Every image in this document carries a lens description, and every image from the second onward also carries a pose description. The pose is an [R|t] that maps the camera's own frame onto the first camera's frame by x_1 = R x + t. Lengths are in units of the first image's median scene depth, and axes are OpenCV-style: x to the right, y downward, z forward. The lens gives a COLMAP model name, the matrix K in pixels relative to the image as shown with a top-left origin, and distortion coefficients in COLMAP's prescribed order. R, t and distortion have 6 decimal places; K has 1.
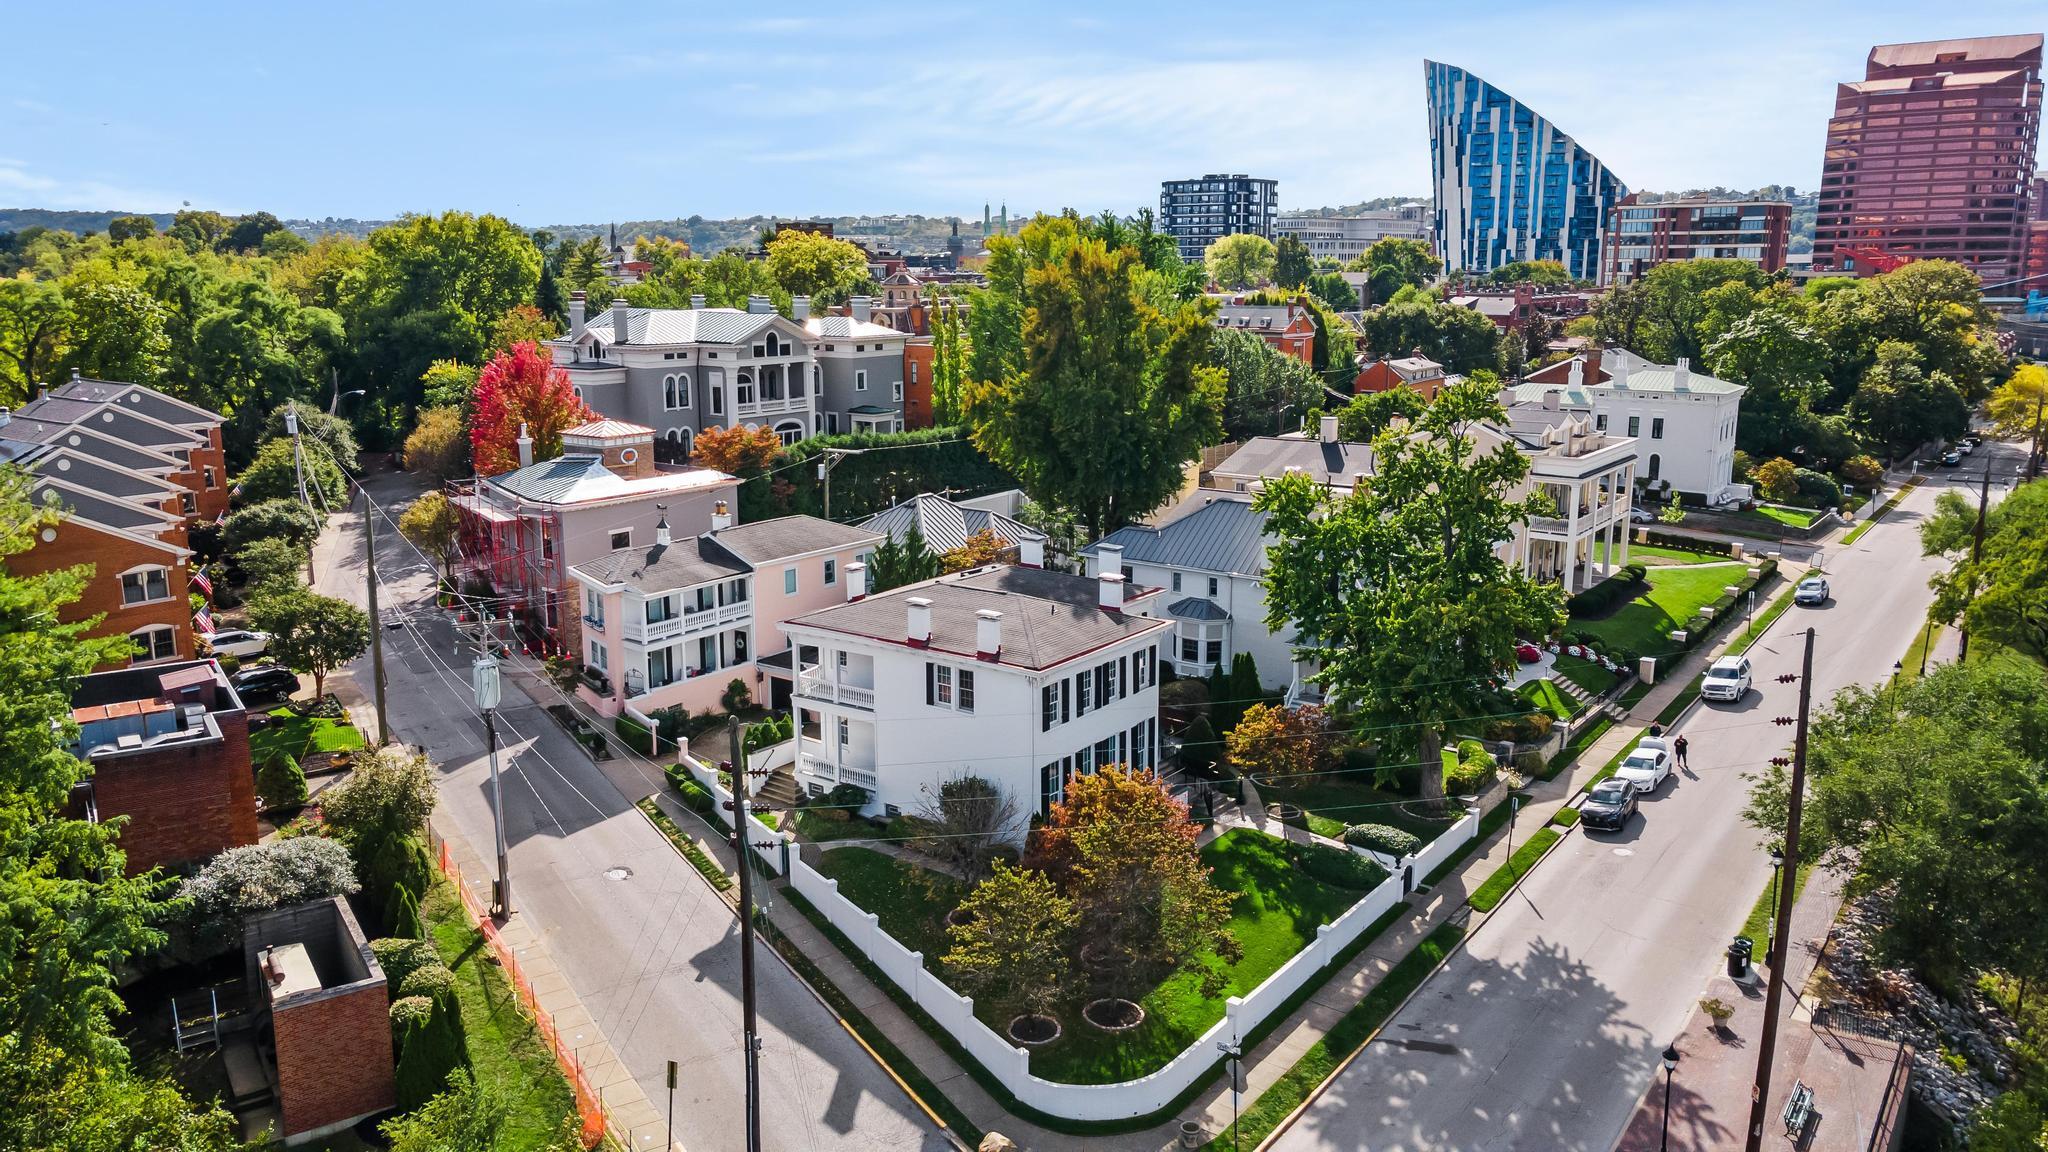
lens RADIAL K [[1506.6, 0, 1024.0], [0, 1506.6, 576.0], [0, 0, 1]] dist [0.048020, -0.004202]
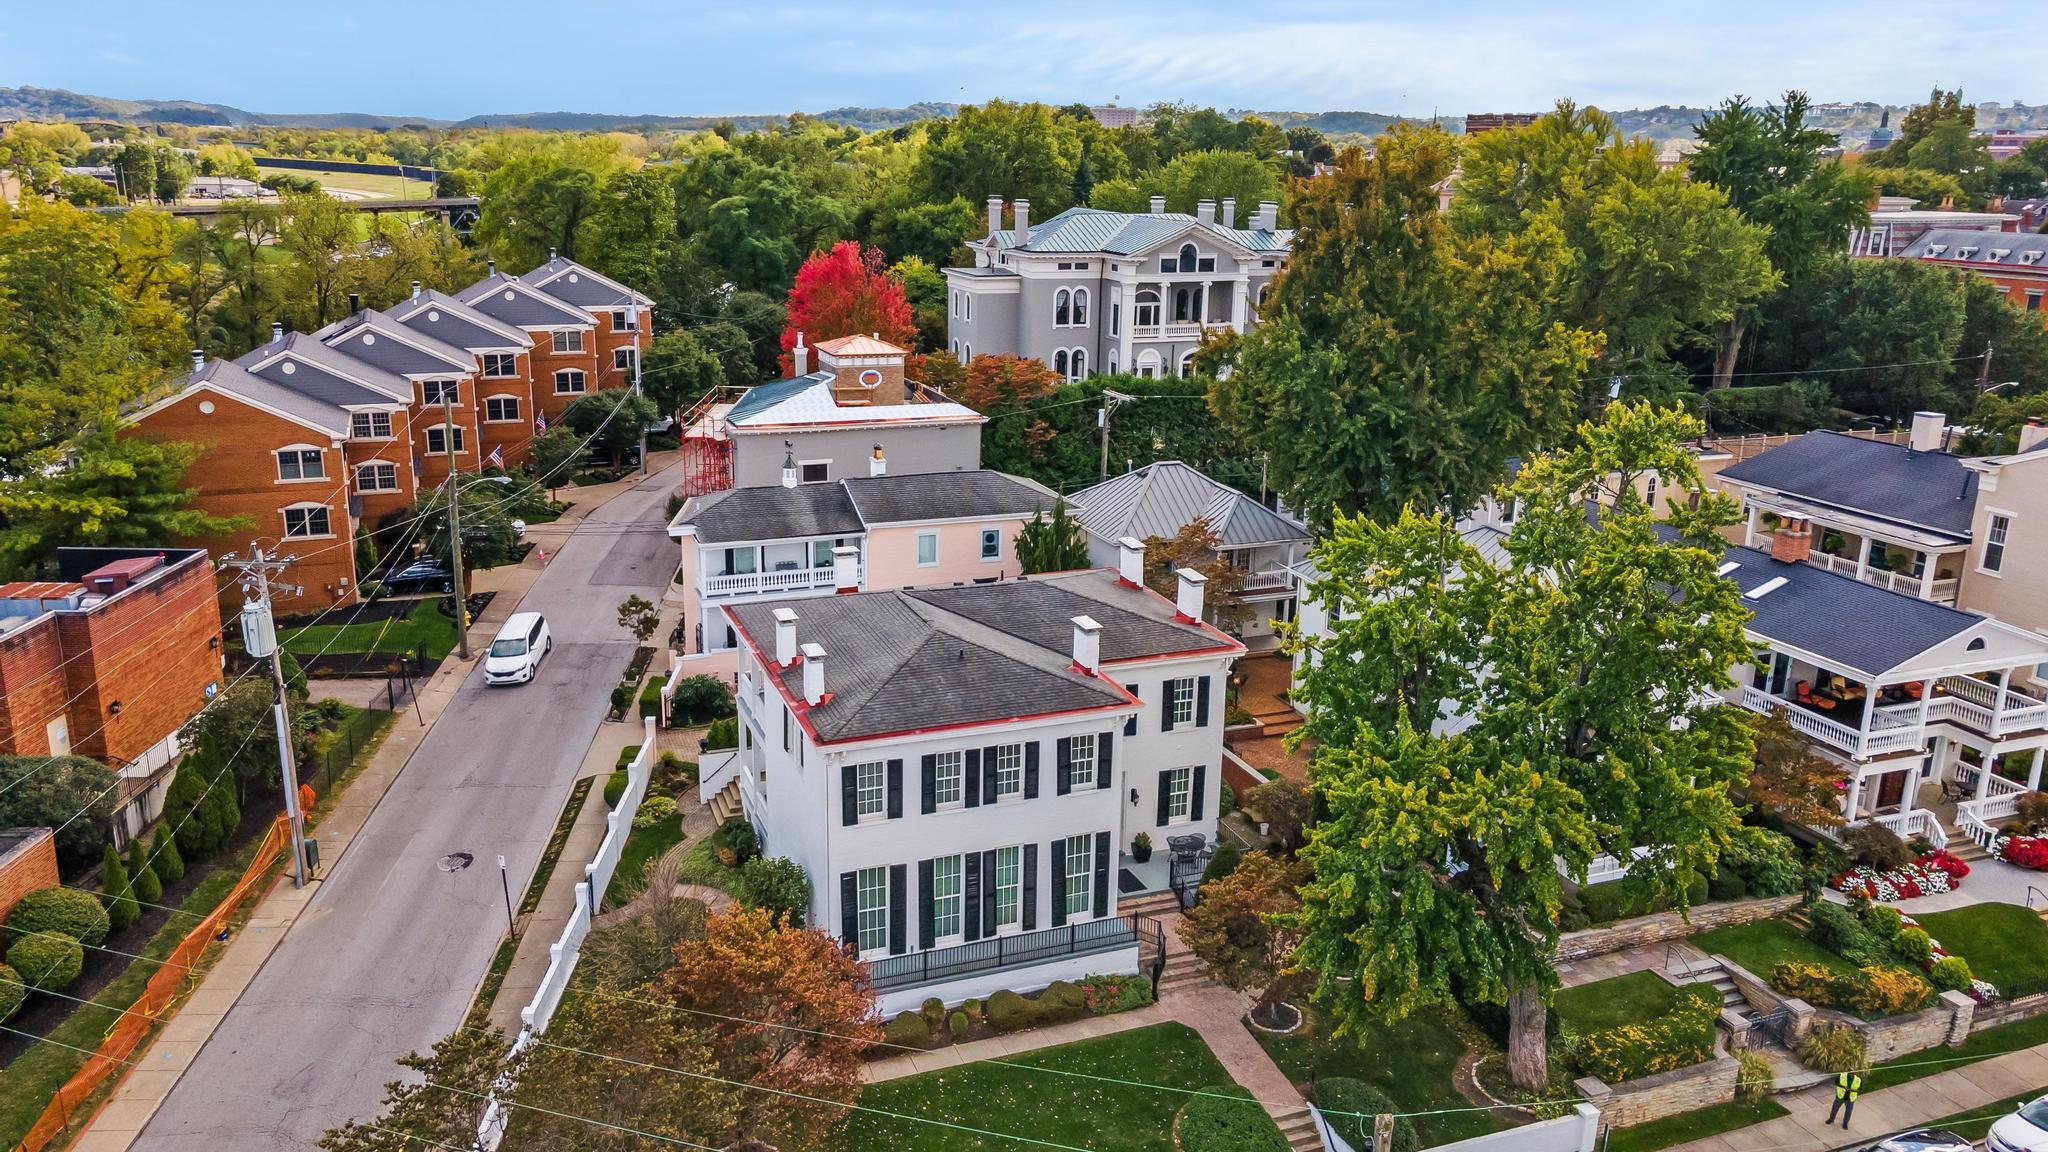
lens RADIAL K [[1506.6, 0, 1024.0], [0, 1506.6, 576.0], [0, 0, 1]] dist [0.048020, -0.004202]
pose [[0.841440, 0.160535, -0.515952, 0.229808], [-0.126594, 0.986841, 0.100594, -0.051402], [0.525311, -0.019327, 0.850691, 0.227081]]
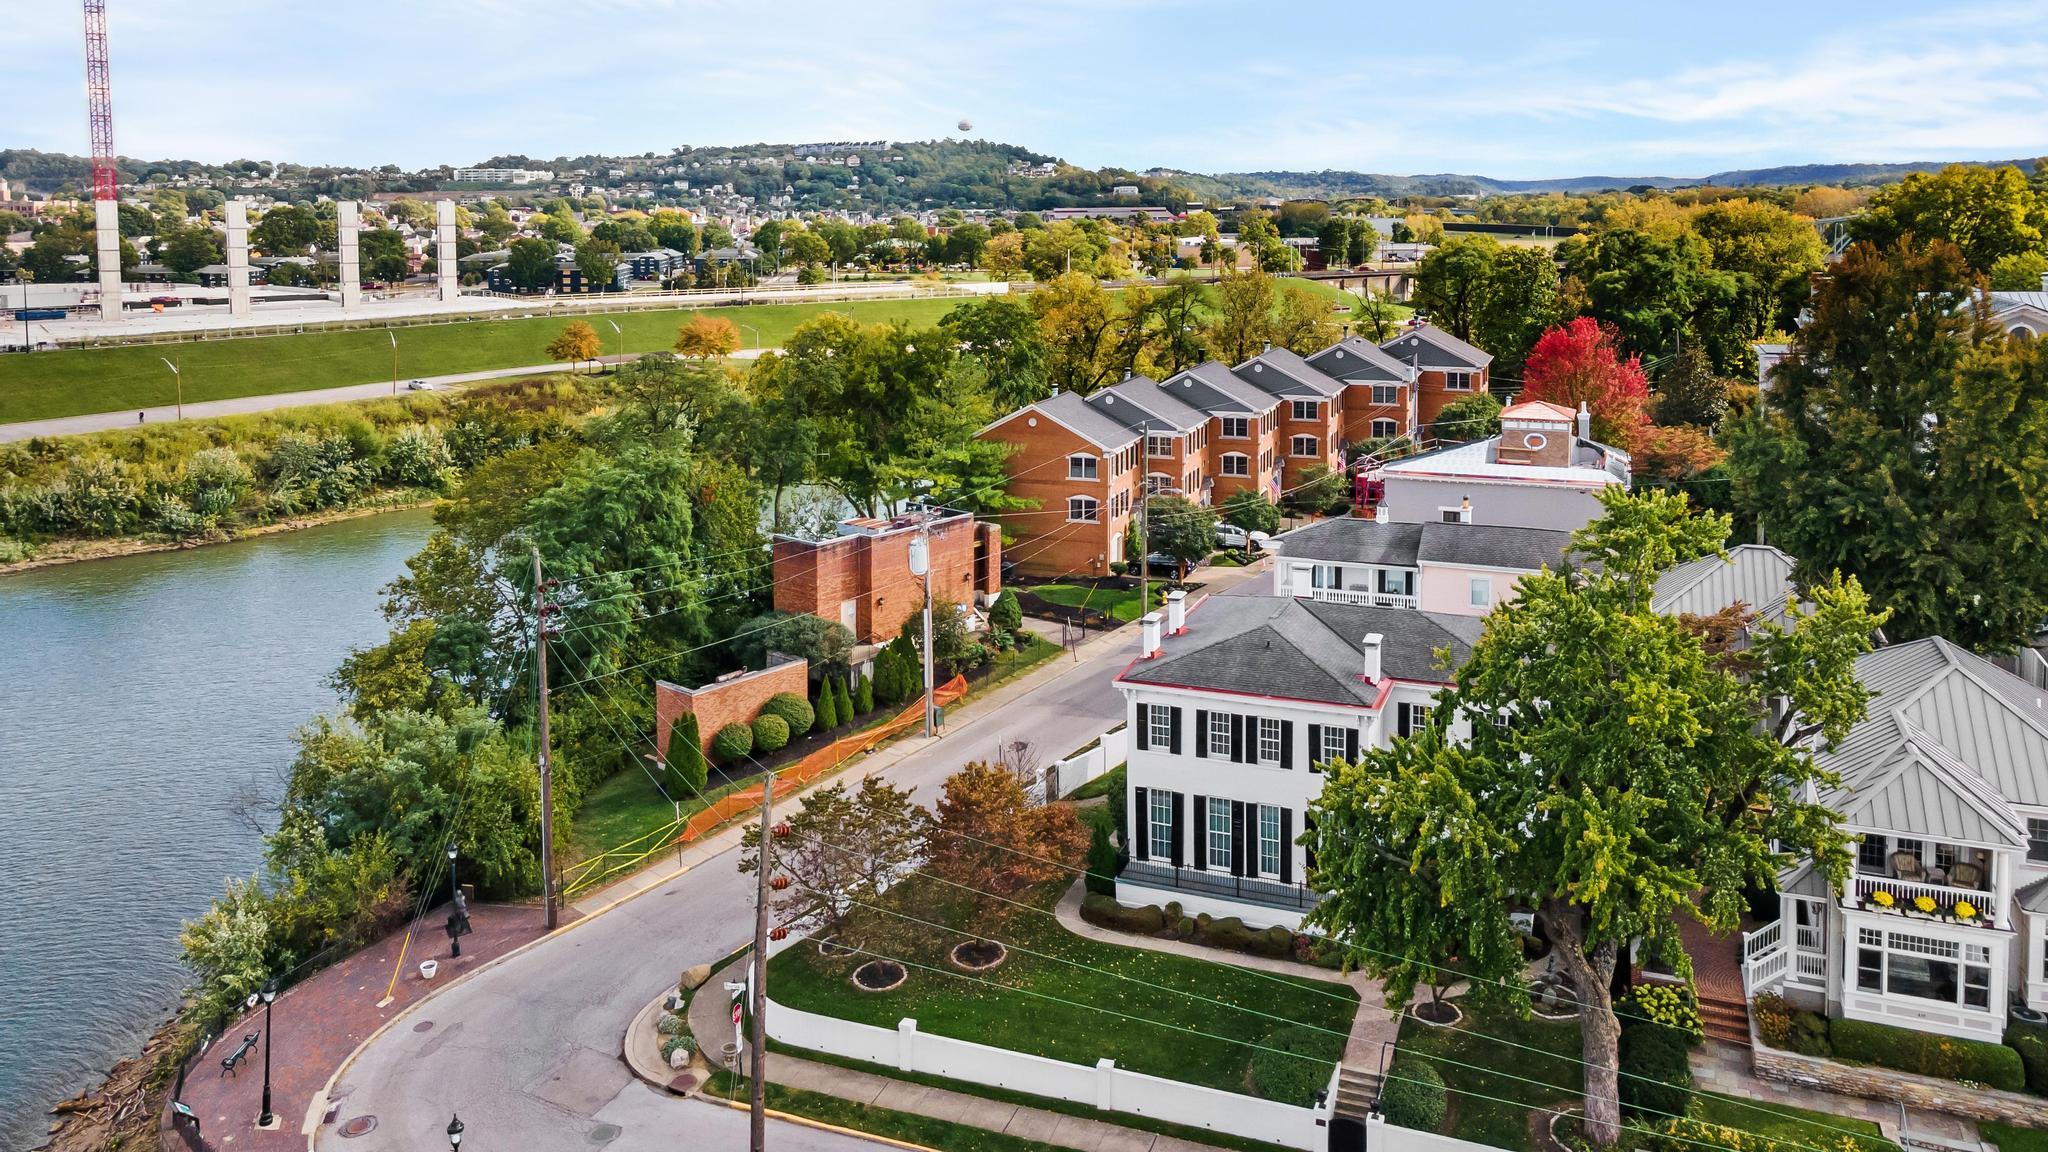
lens RADIAL K [[1587.4, 0, 1024.8], [0, 1587.4, 282.4], [0, 0, 1]] dist [-0.005151, -0.006908]
pose [[0.241124, 0.048220, -0.969296, 0.507750], [-0.188077, 0.982152, 0.002074, -0.094408], [0.952096, 0.181802, 0.245889, 0.327346]]
